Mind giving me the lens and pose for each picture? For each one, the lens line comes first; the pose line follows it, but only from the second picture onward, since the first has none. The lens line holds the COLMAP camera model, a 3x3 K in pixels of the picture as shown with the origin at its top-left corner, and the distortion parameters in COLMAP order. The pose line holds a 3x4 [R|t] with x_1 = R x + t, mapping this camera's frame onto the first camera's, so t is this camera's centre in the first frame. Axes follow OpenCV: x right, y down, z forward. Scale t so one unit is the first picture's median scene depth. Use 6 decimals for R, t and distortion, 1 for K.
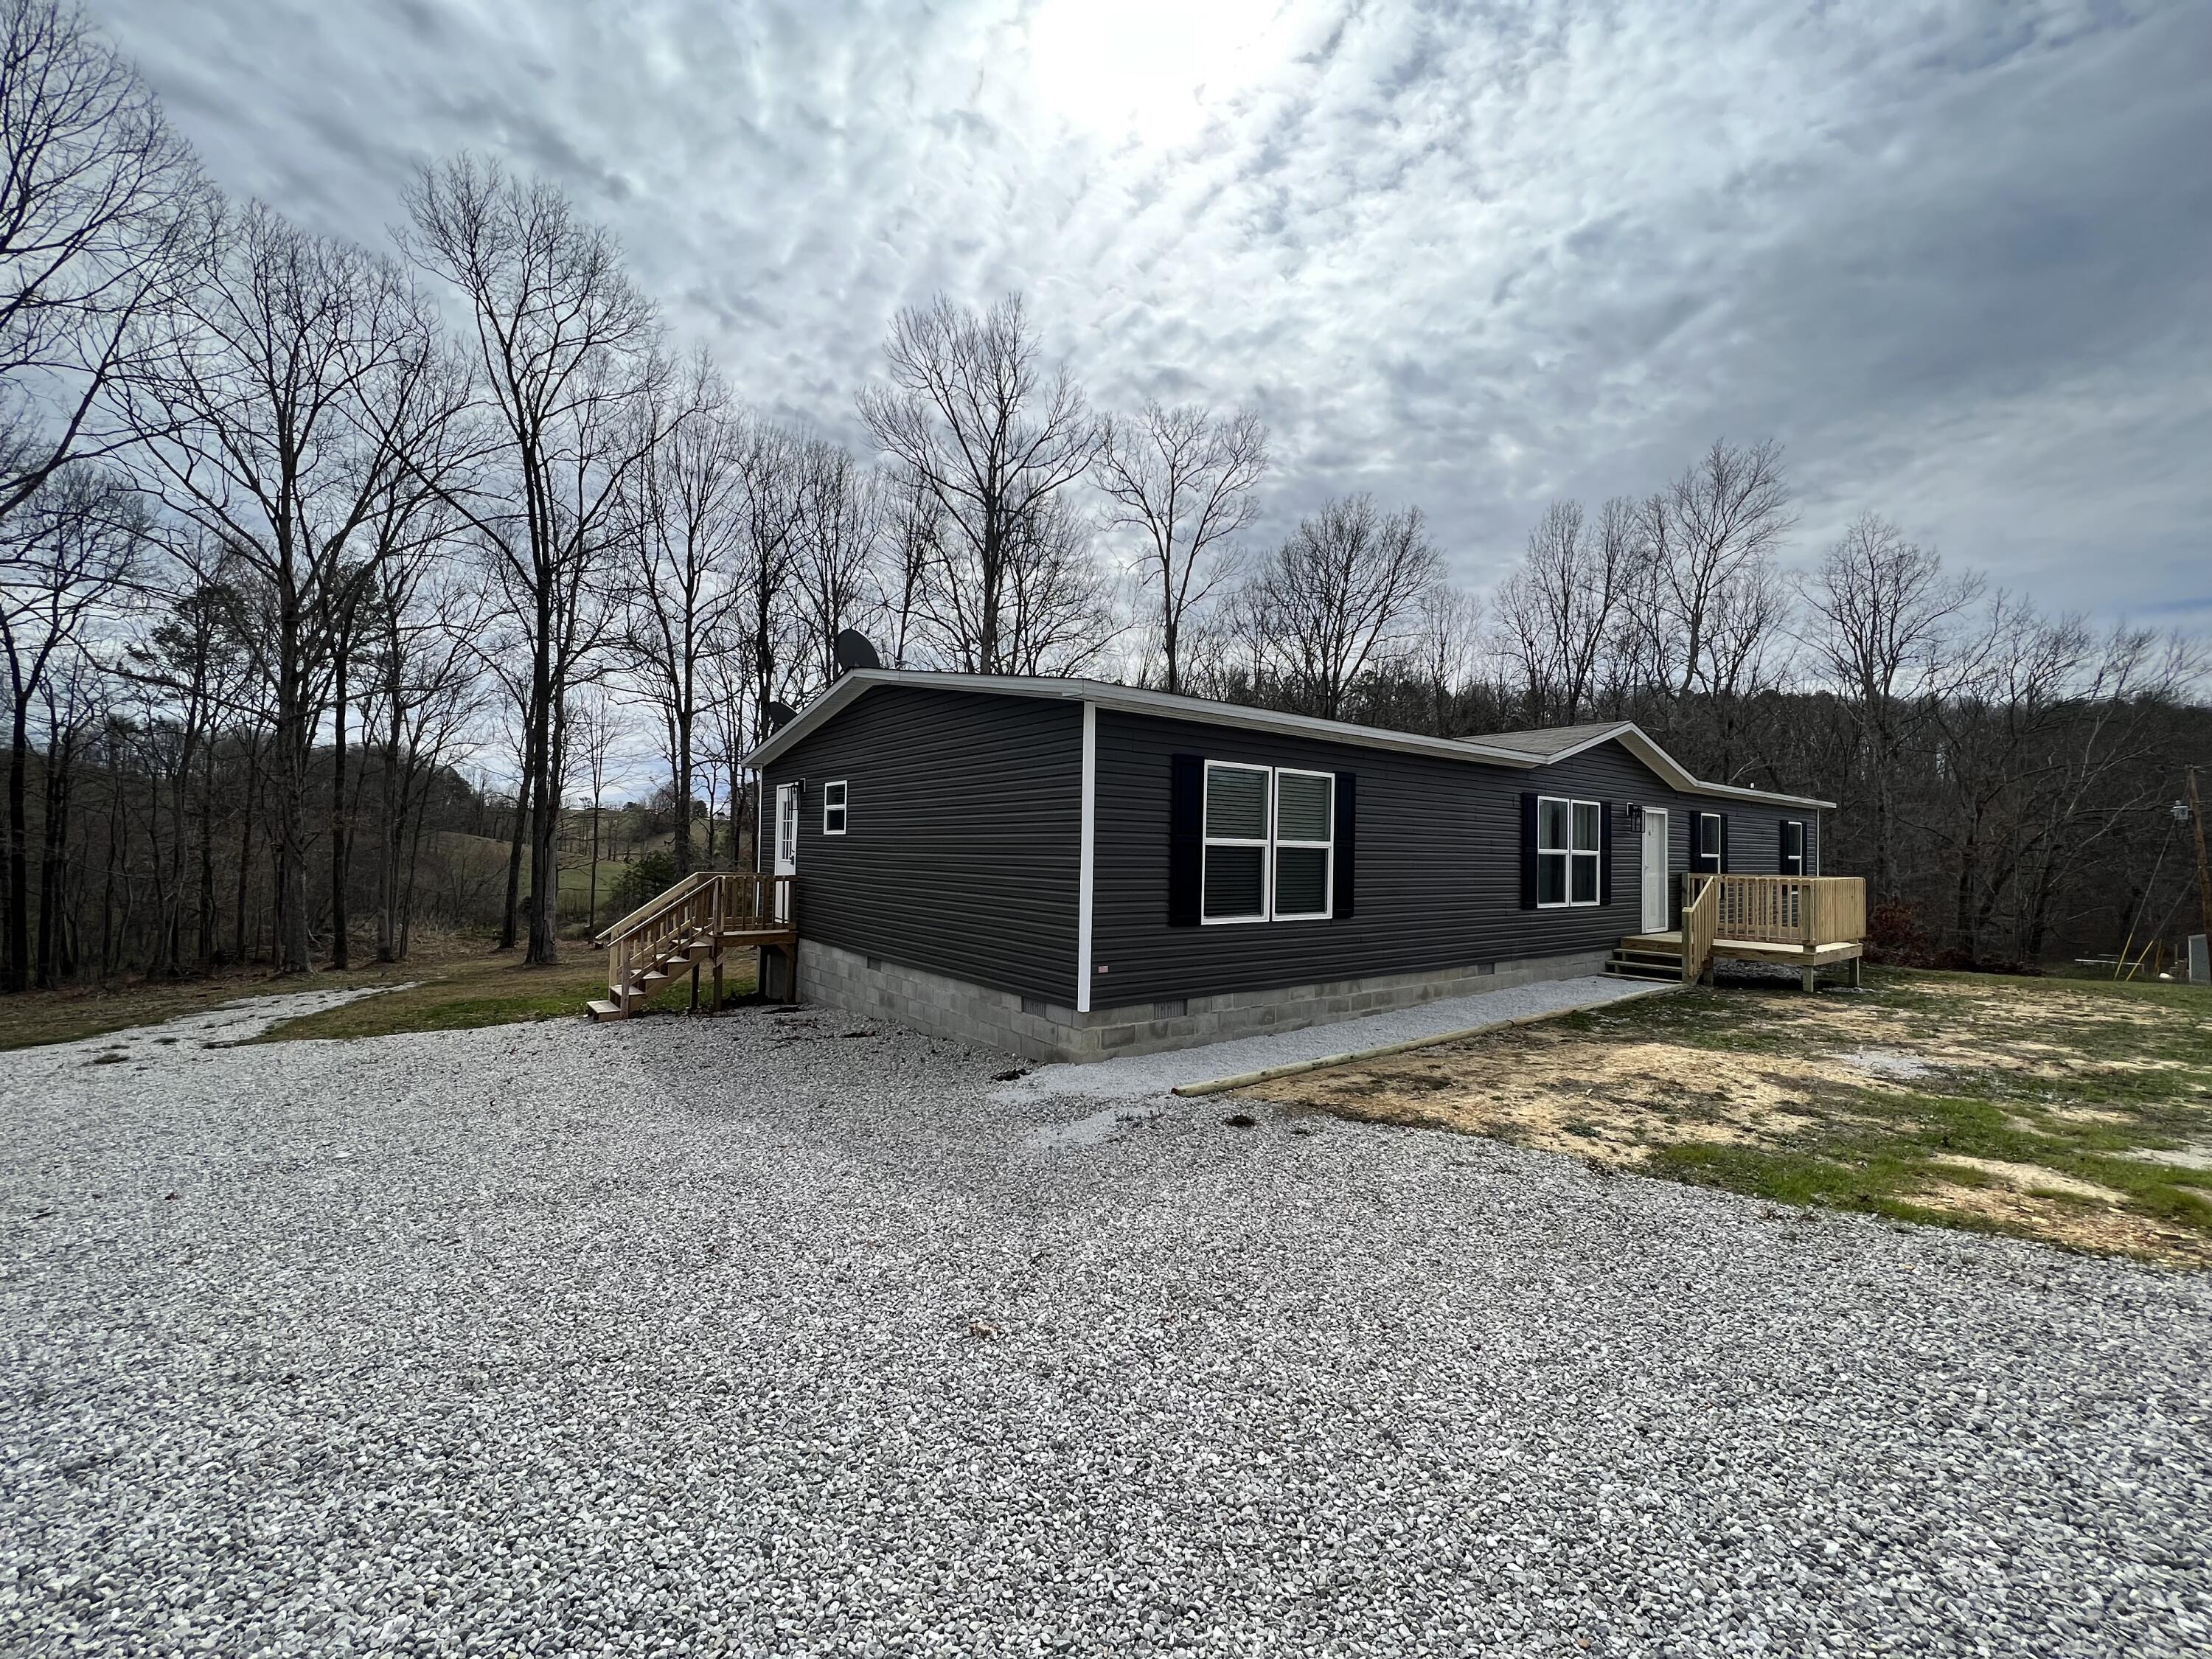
lens RADIAL K [[882.2, 0, 1122.6], [0, 882.2, 829.5], [0, 0, 1]] dist [0.002352, 0.000574]
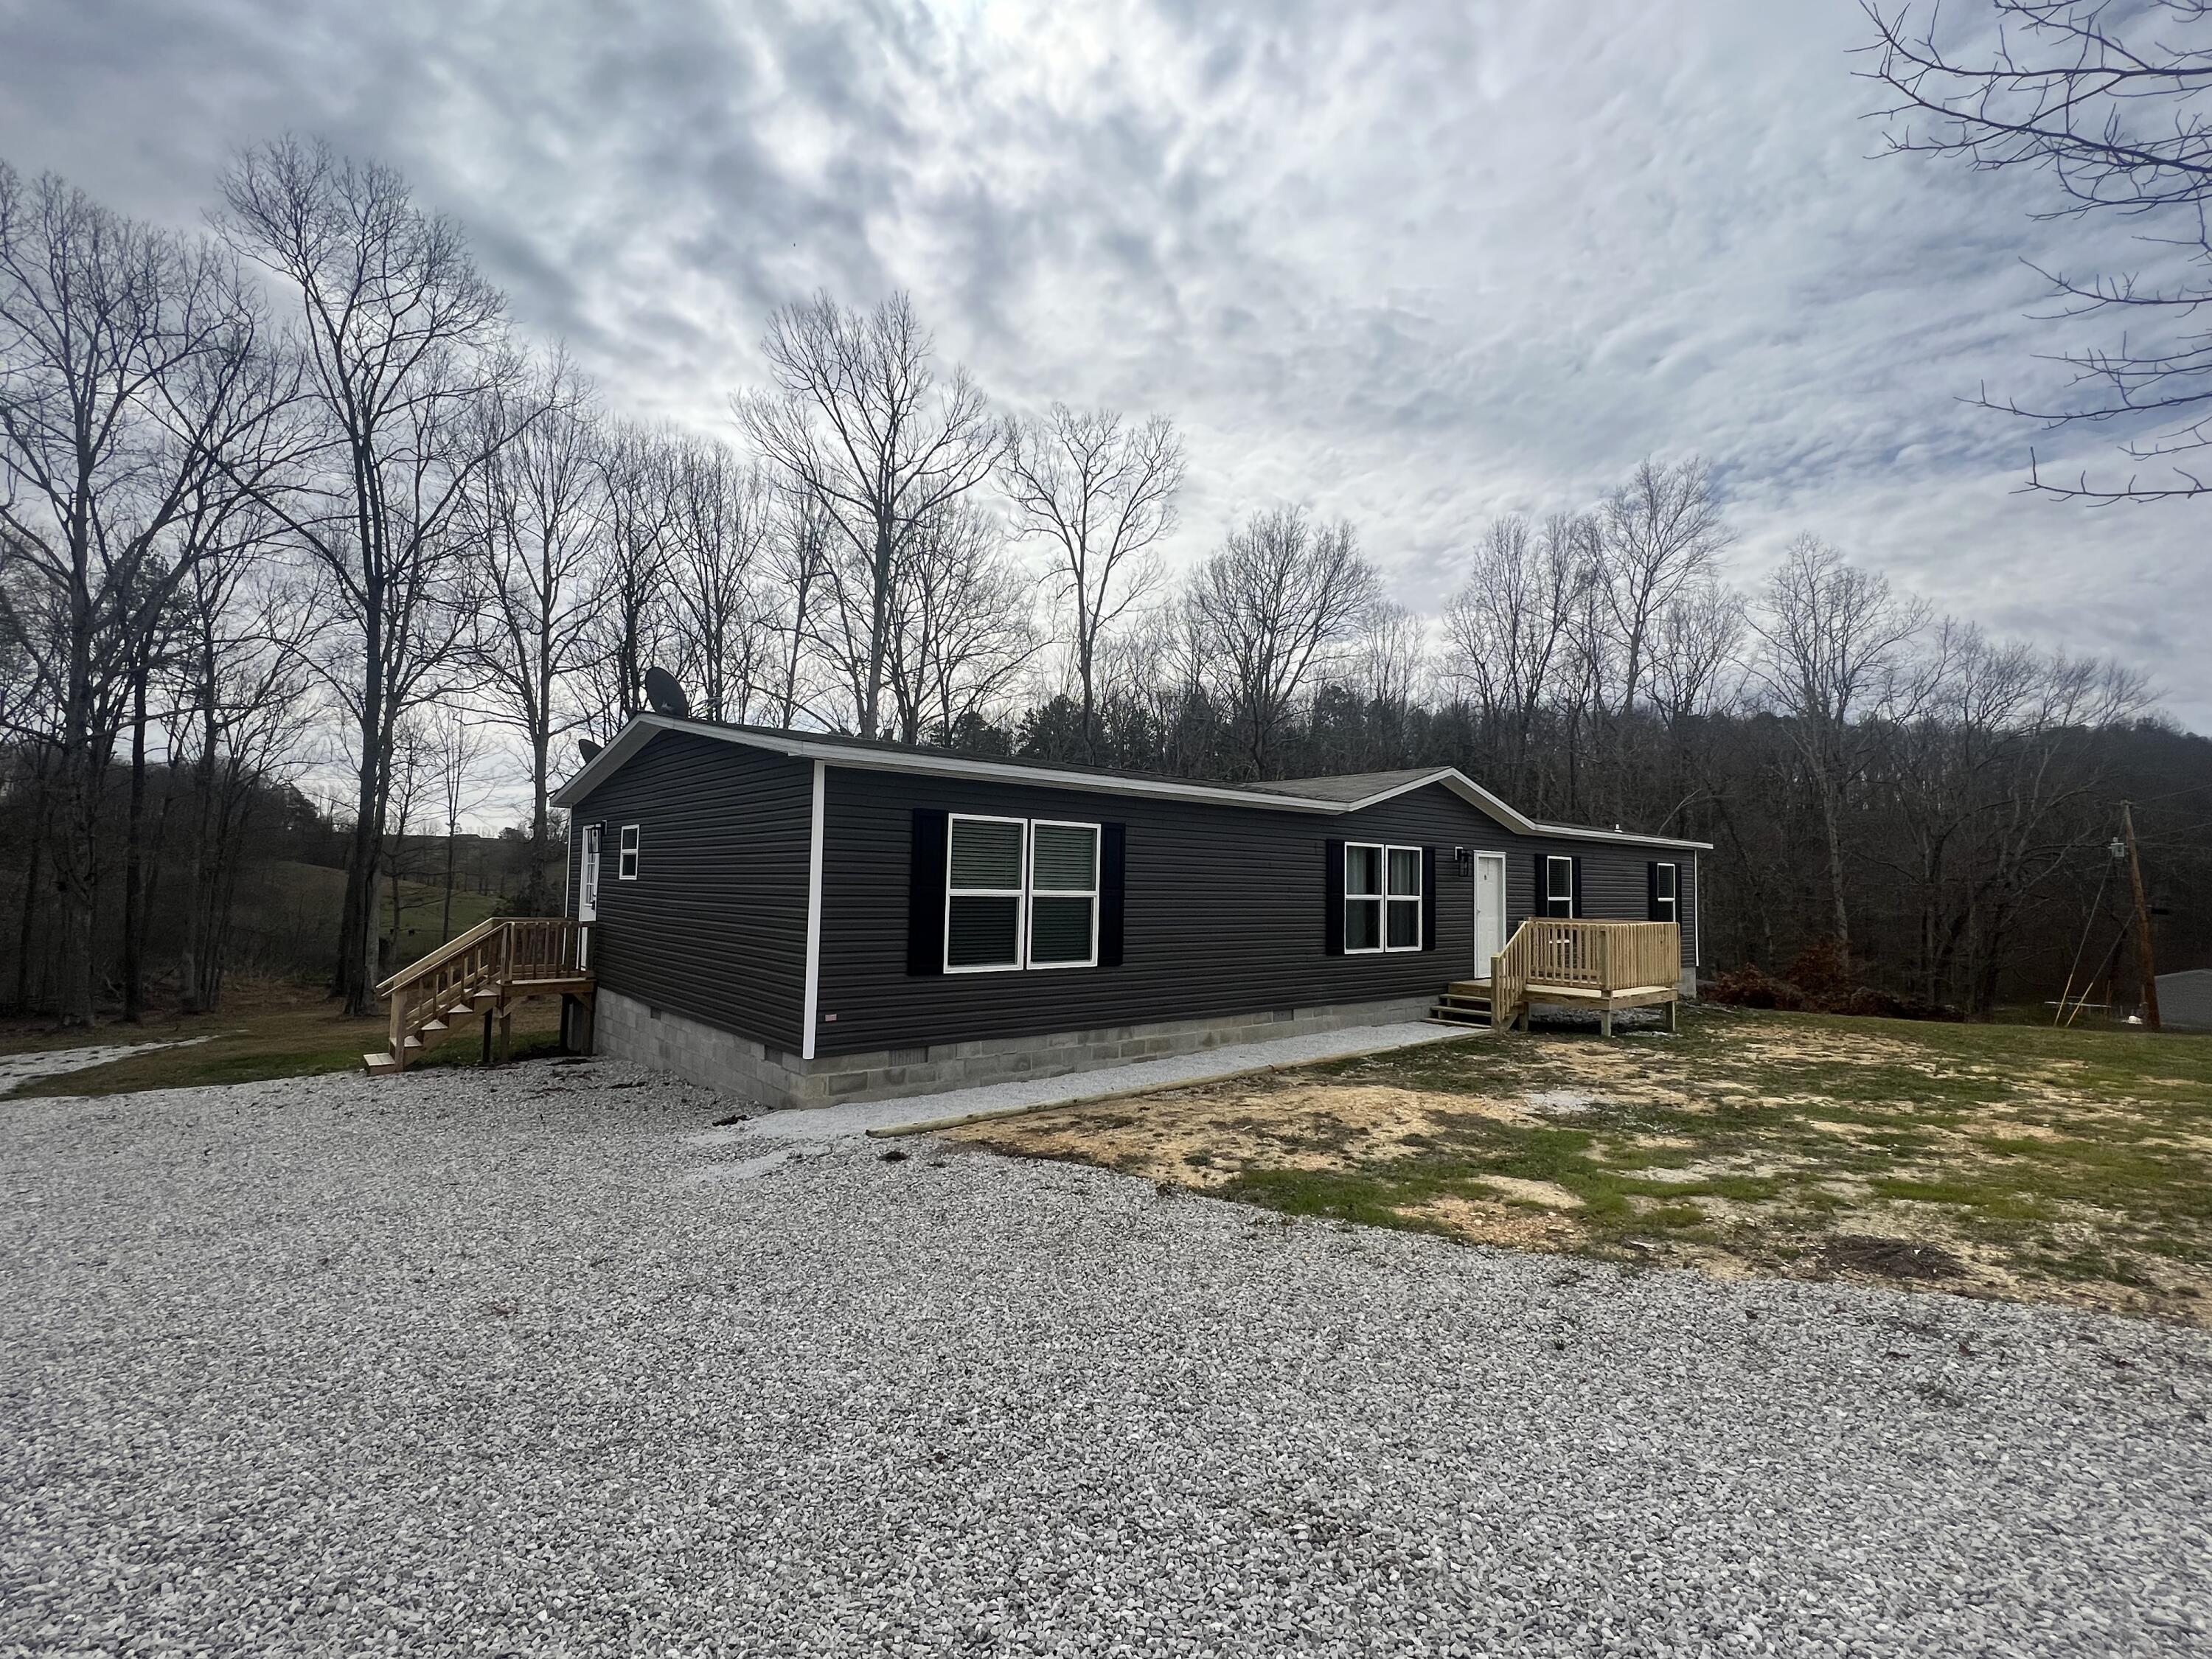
lens RADIAL K [[984.9, 0, 1111.9], [0, 984.9, 830.3], [0, 0, 1]] dist [0.000802, 0.000371]
pose [[0.998911, 0.003578, 0.046515, 0.114205], [-0.002157, 0.999531, -0.030563, -0.012054], [-0.046603, 0.030429, 0.998450, -0.080259]]
